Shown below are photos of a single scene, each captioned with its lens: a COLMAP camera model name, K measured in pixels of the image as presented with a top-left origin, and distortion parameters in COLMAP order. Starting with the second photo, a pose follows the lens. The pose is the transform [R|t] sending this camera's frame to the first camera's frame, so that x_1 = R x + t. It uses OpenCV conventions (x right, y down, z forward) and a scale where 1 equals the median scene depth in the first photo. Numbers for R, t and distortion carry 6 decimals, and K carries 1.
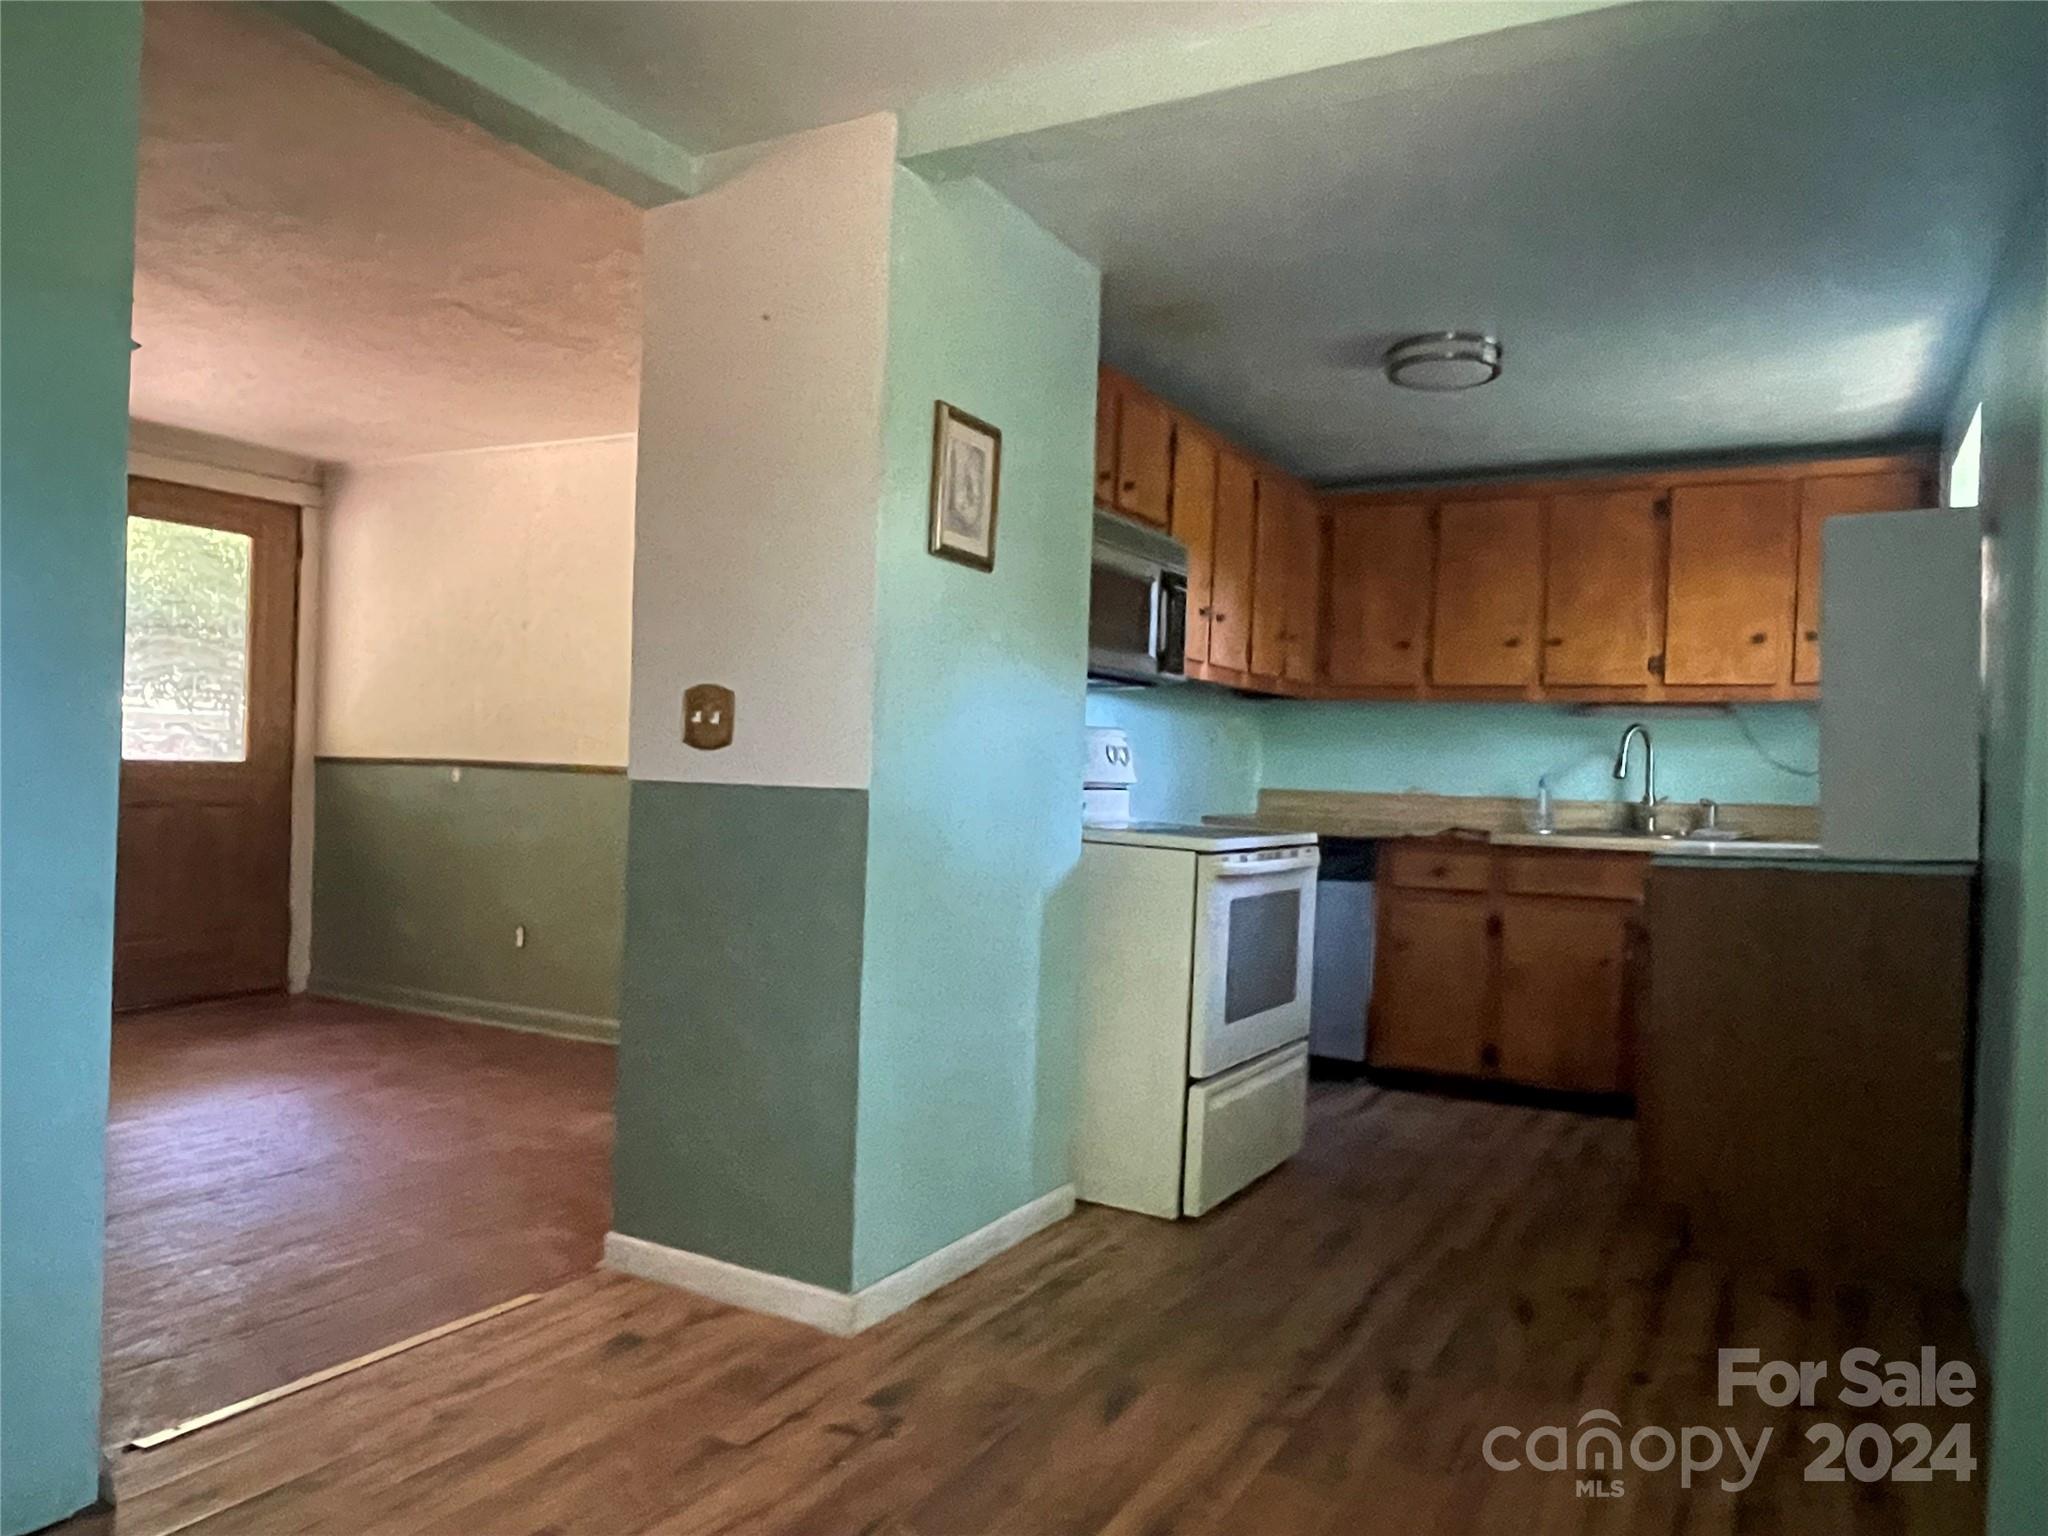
lens RADIAL K [[1479.8, 0, 1024.0], [0, 1479.8, 768.0], [0, 0, 1]] dist [0.005507, -0.009474]
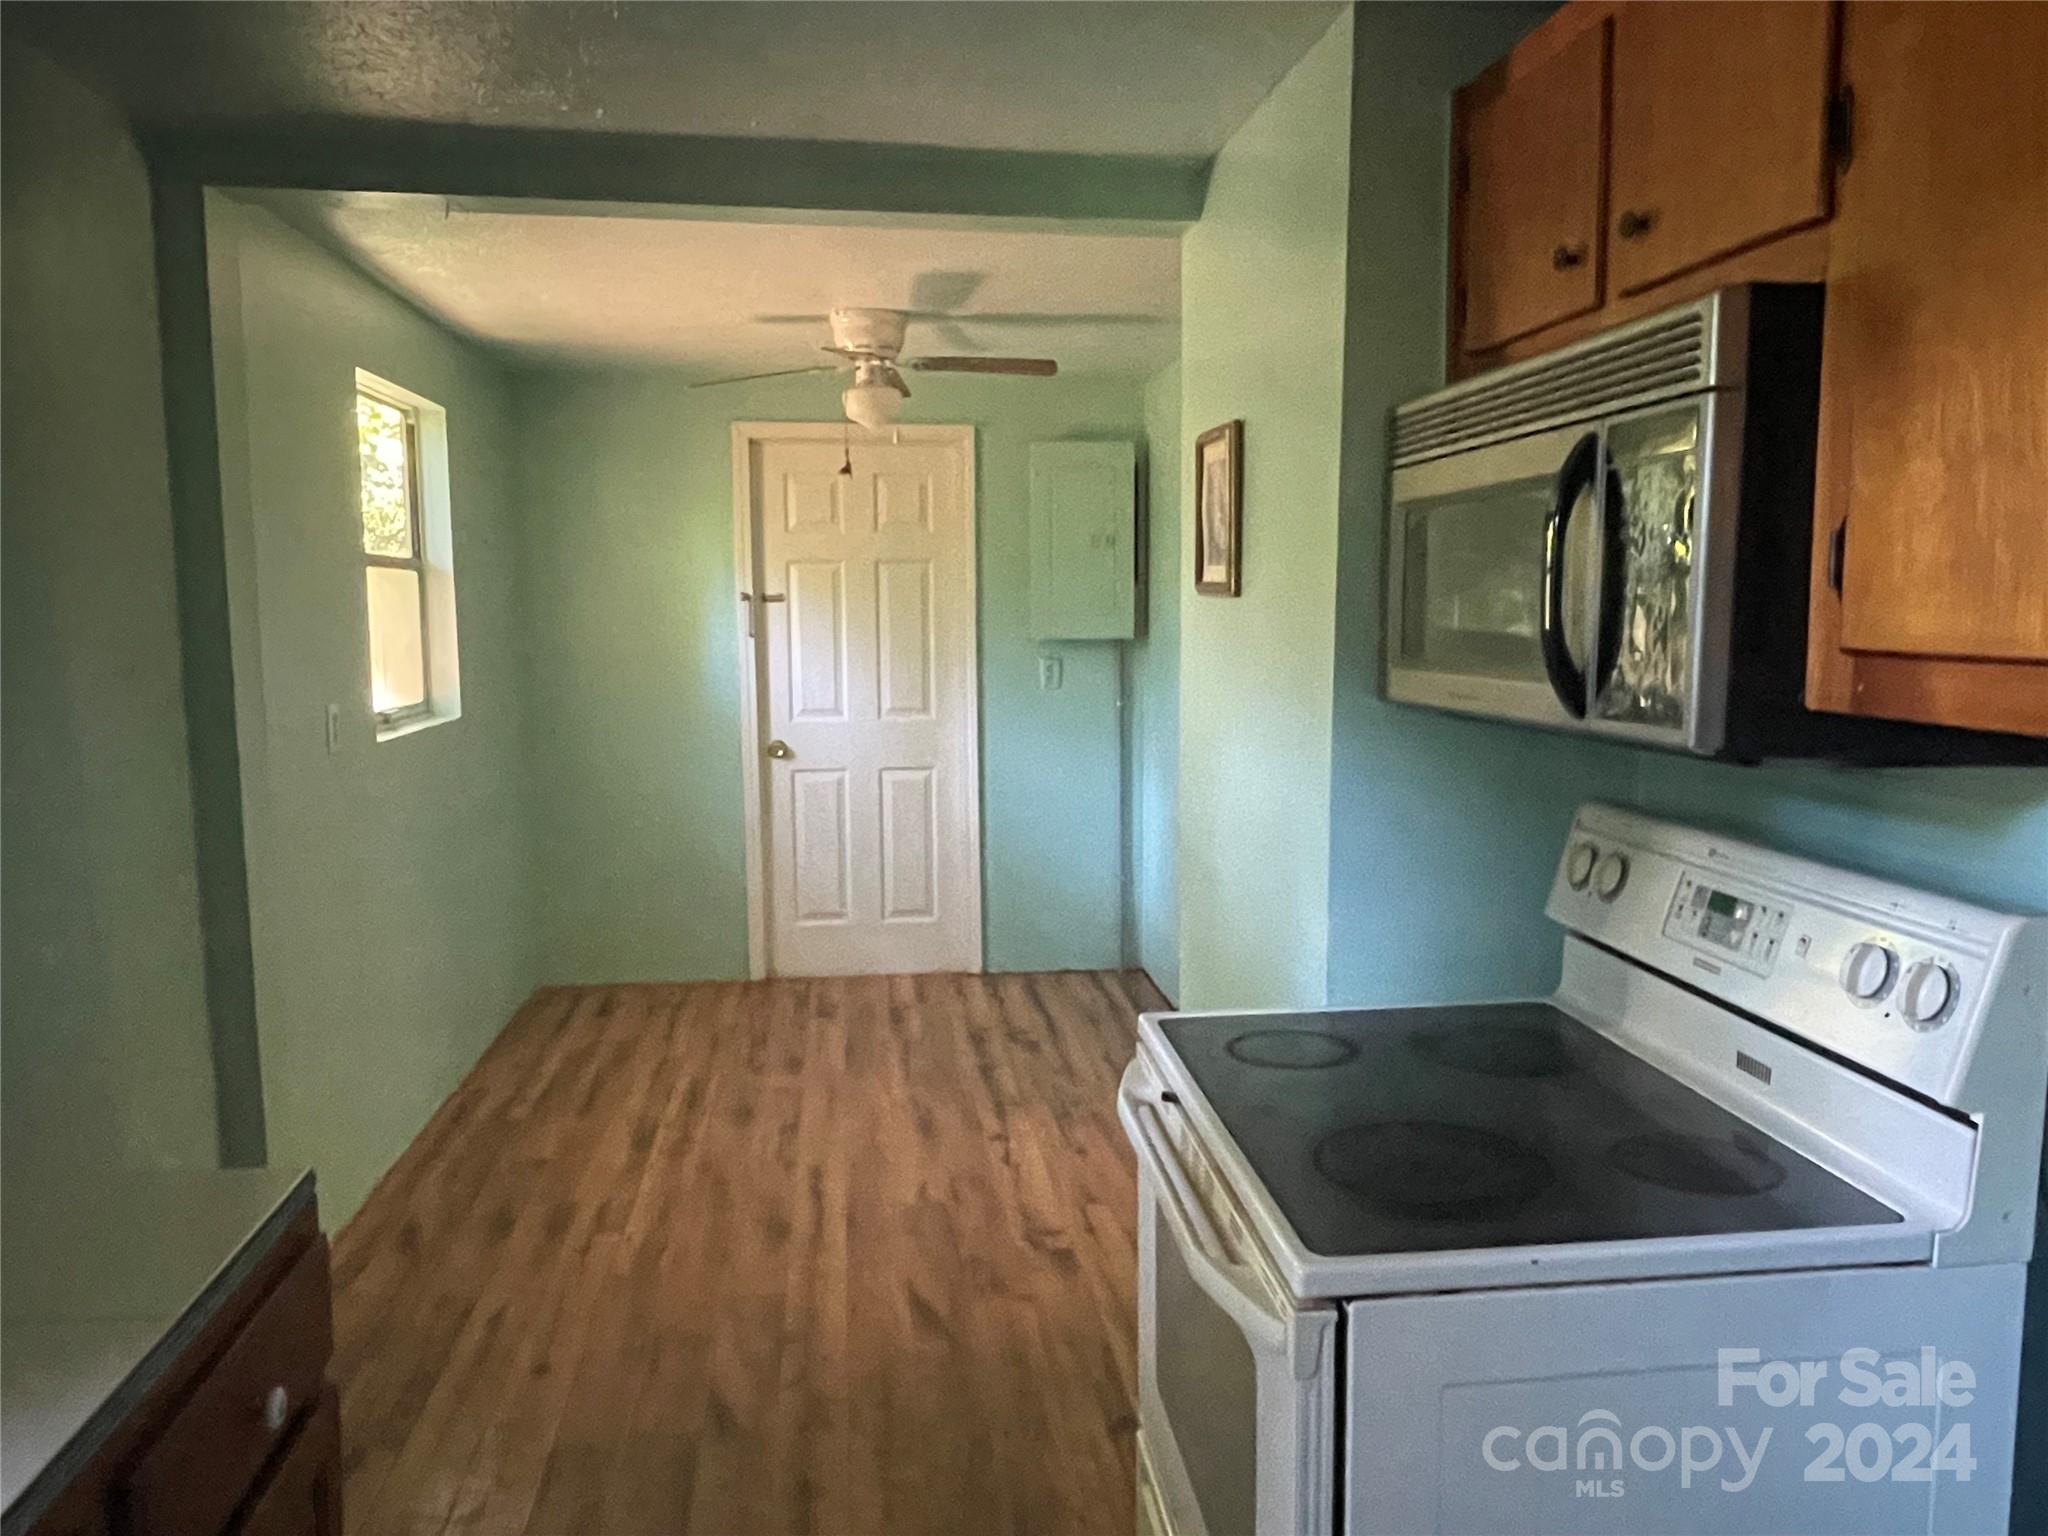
lens RADIAL K [[1479.8, 0, 1024.0], [0, 1479.8, 768.0], [0, 0, 1]] dist [0.005507, -0.009474]
pose [[-0.812271, 0.033221, -0.582333, 0.694627], [-0.025447, 0.995408, 0.092281, -0.137336], [0.582724, 0.089776, -0.807696, 1.994871]]
